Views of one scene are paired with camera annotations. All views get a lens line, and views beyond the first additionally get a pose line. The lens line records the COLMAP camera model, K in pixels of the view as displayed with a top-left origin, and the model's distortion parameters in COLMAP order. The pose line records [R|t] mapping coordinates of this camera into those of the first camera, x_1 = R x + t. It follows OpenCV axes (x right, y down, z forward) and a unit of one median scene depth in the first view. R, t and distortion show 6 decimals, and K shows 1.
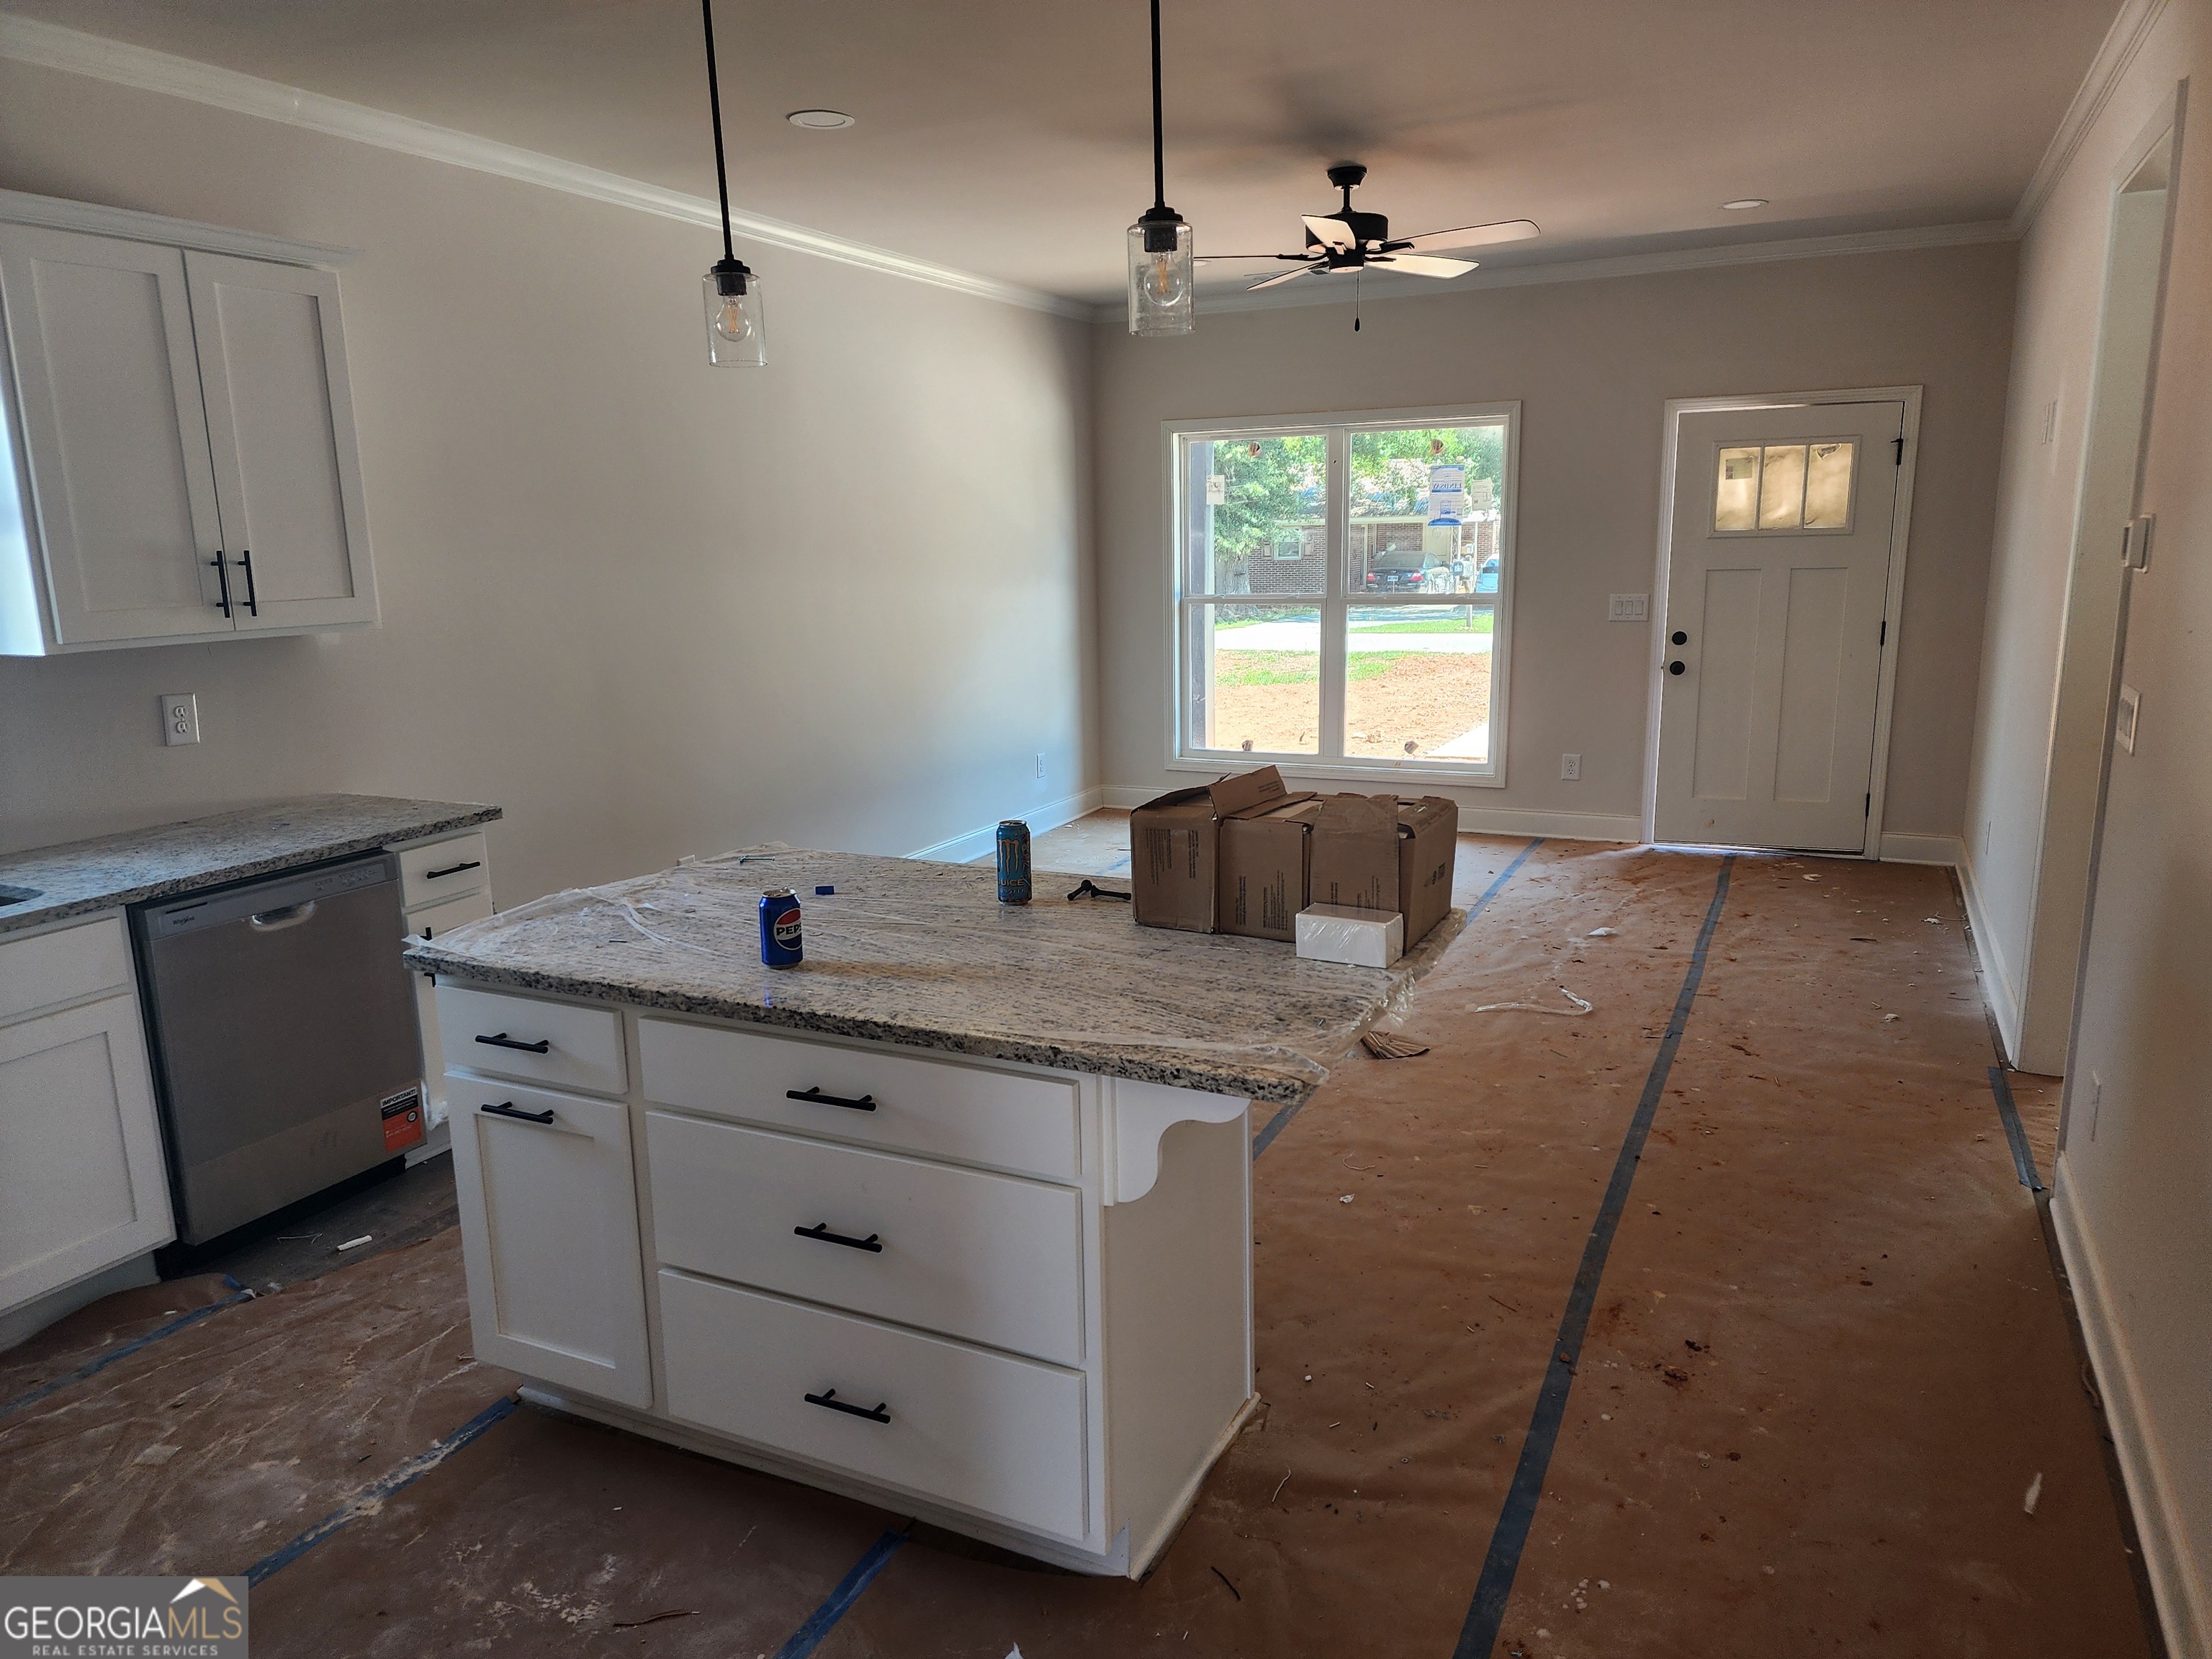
lens RADIAL K [[1500.1, 0, 1115.3], [0, 1500.1, 827.2], [0, 0, 1]] dist [0.085799, -0.079002]
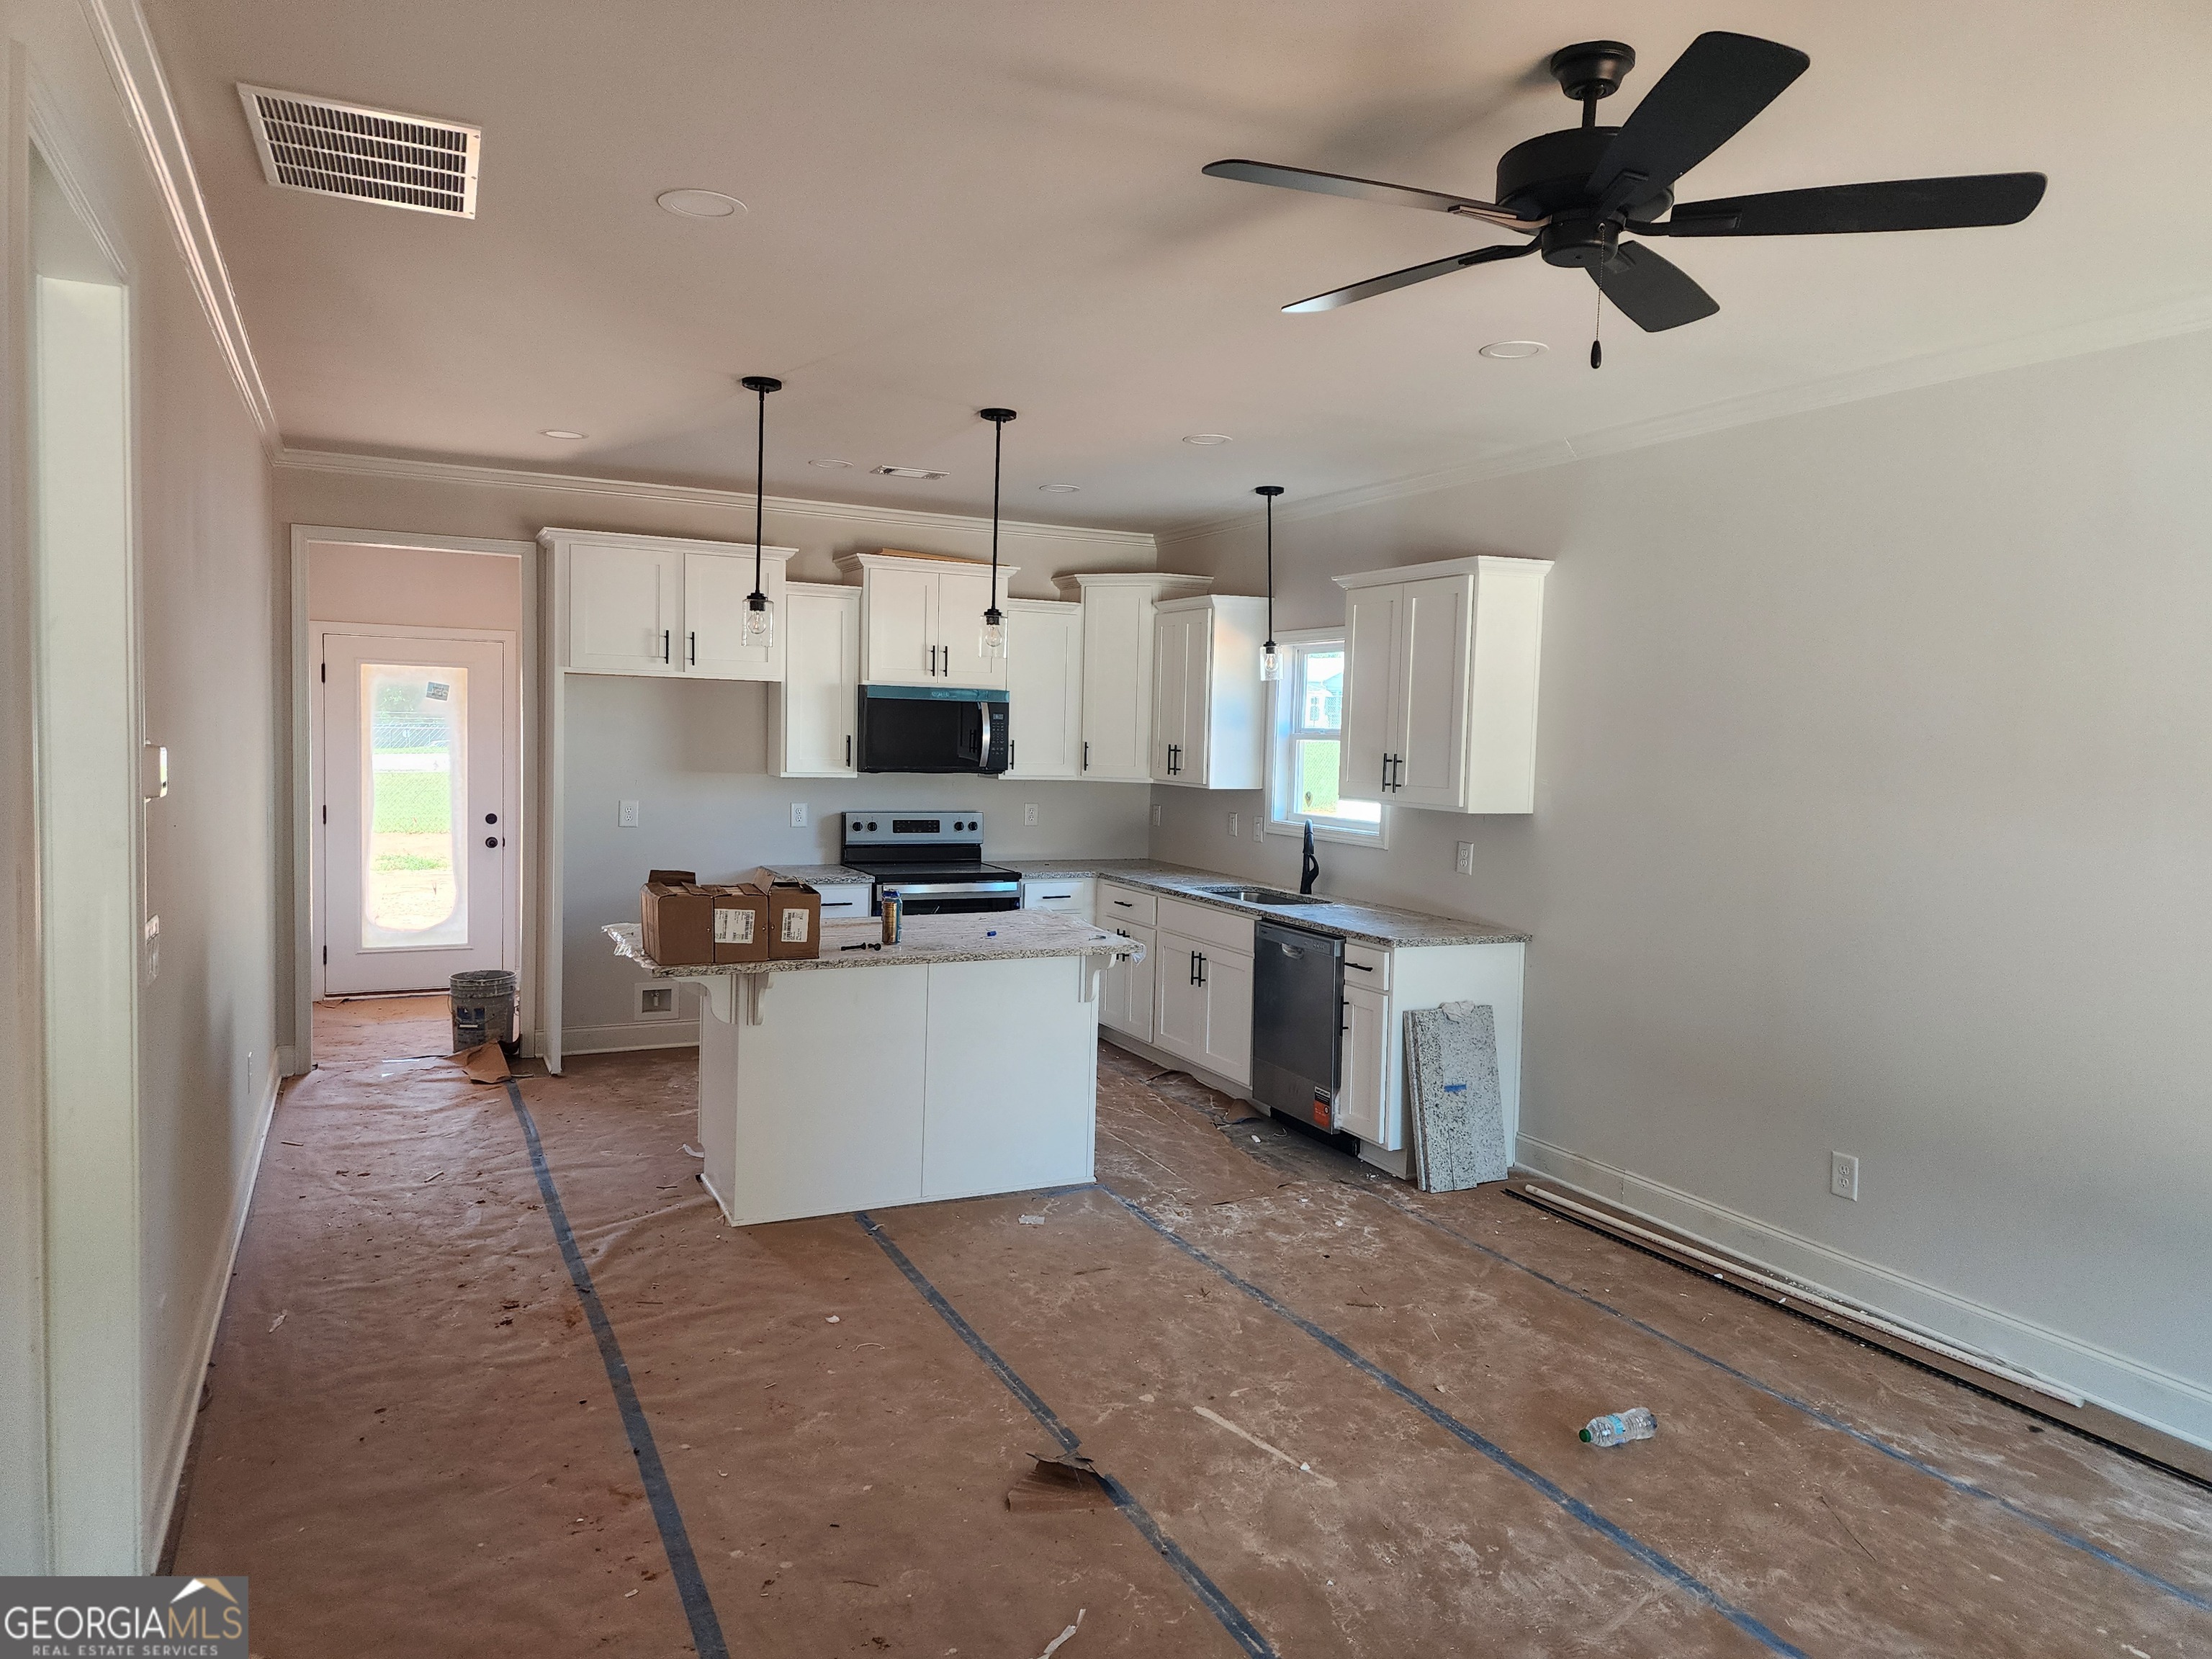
lens RADIAL K [[1500.1, 0, 1115.3], [0, 1500.1, 827.2], [0, 0, 1]] dist [0.085799, -0.079002]
pose [[-0.622924, 0.056157, -0.780264, 0.870365], [-0.167158, 0.964828, 0.202891, -0.370692], [0.764215, 0.256814, -0.591627, 1.700507]]
